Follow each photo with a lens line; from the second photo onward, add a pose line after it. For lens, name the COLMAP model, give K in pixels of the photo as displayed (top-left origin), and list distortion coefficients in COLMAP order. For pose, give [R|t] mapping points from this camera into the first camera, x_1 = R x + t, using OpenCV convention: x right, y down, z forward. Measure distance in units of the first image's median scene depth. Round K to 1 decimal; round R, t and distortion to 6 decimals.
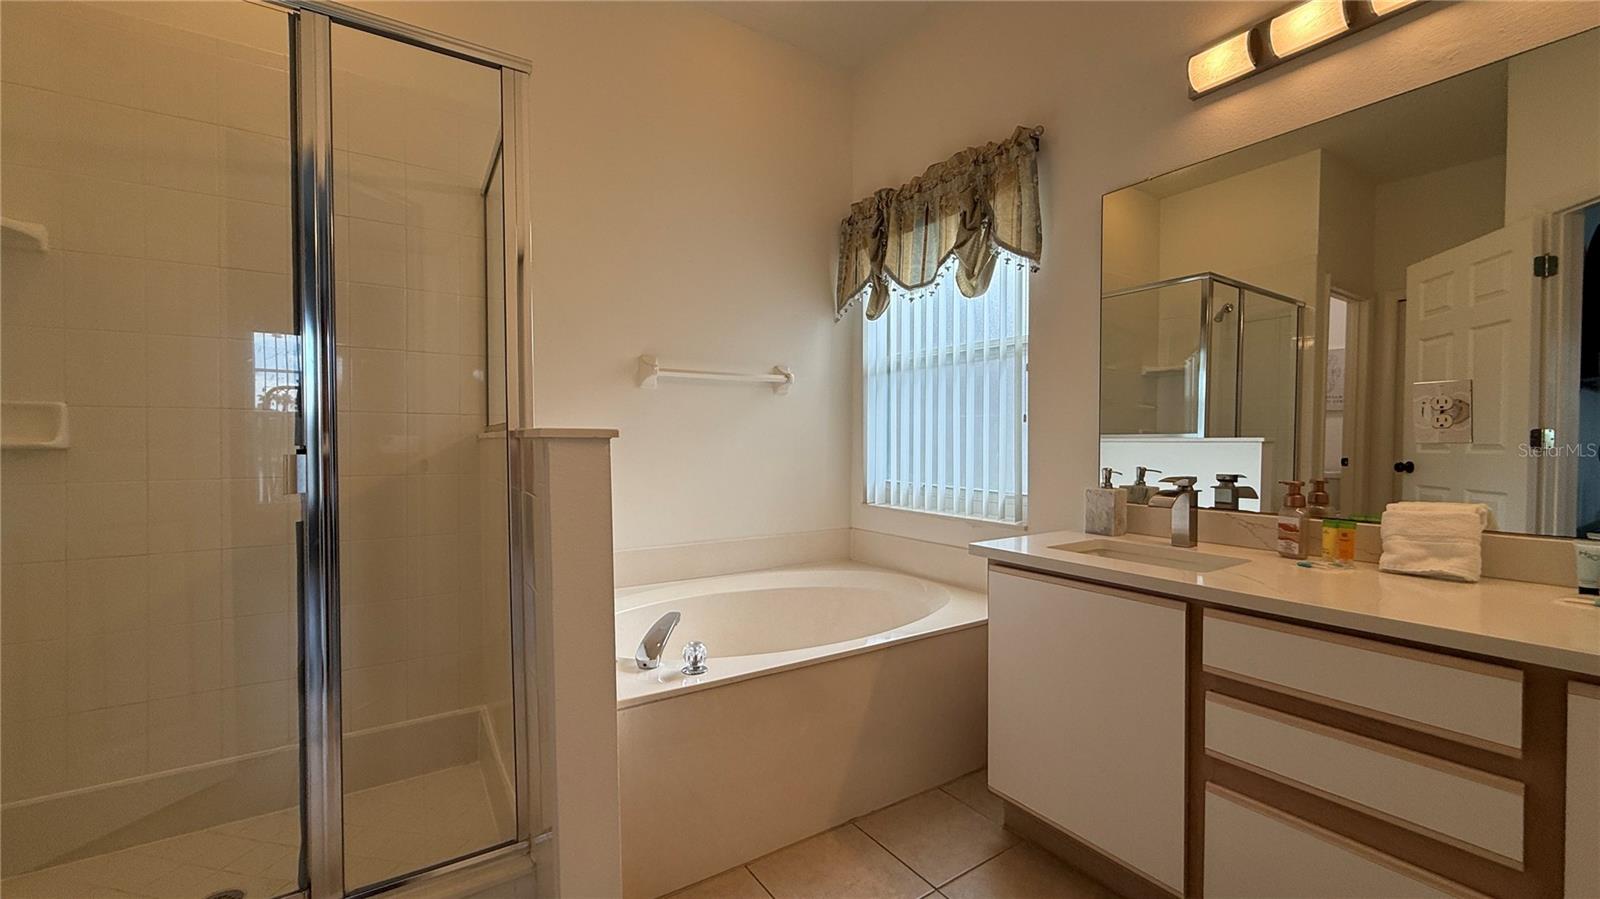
lens RADIAL K [[637.6, 0, 817.2], [0, 637.6, 450.1], [0, 0, 1]] dist [-0.013207, 0.000720]
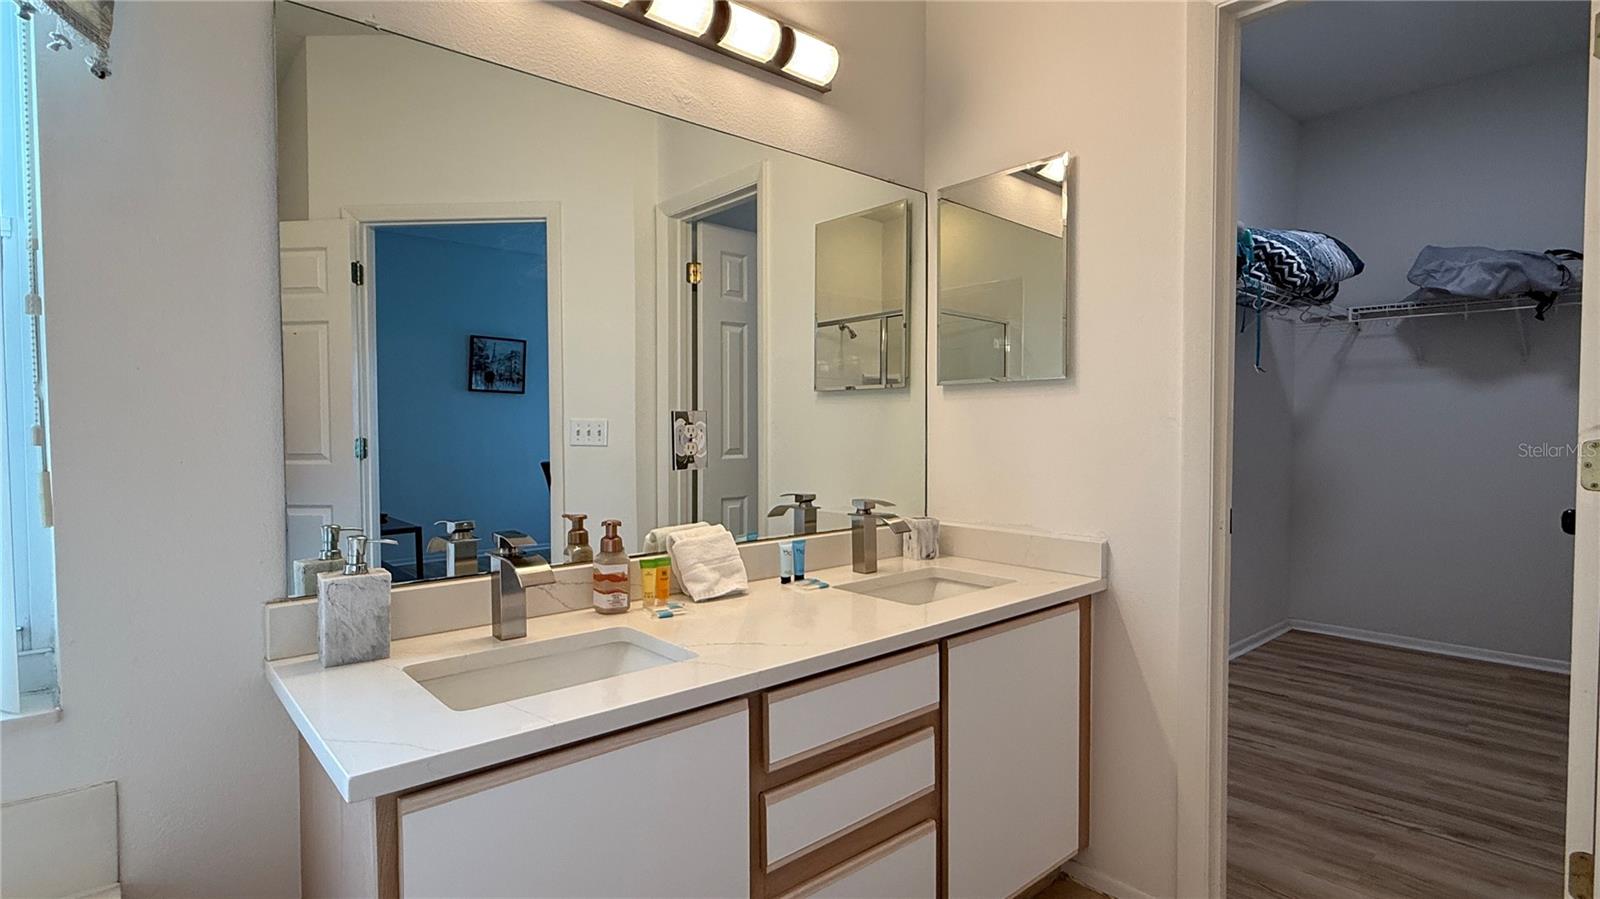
lens RADIAL K [[779.9, 0, 799.3], [0, 779.9, 441.3], [0, 0, 1]] dist [0.002406, 0.000346]
pose [[-0.130810, -0.013073, 0.991321, -0.353445], [0.015081, 0.999771, 0.015175, -0.080455], [-0.991293, 0.016935, -0.130583, 1.047190]]
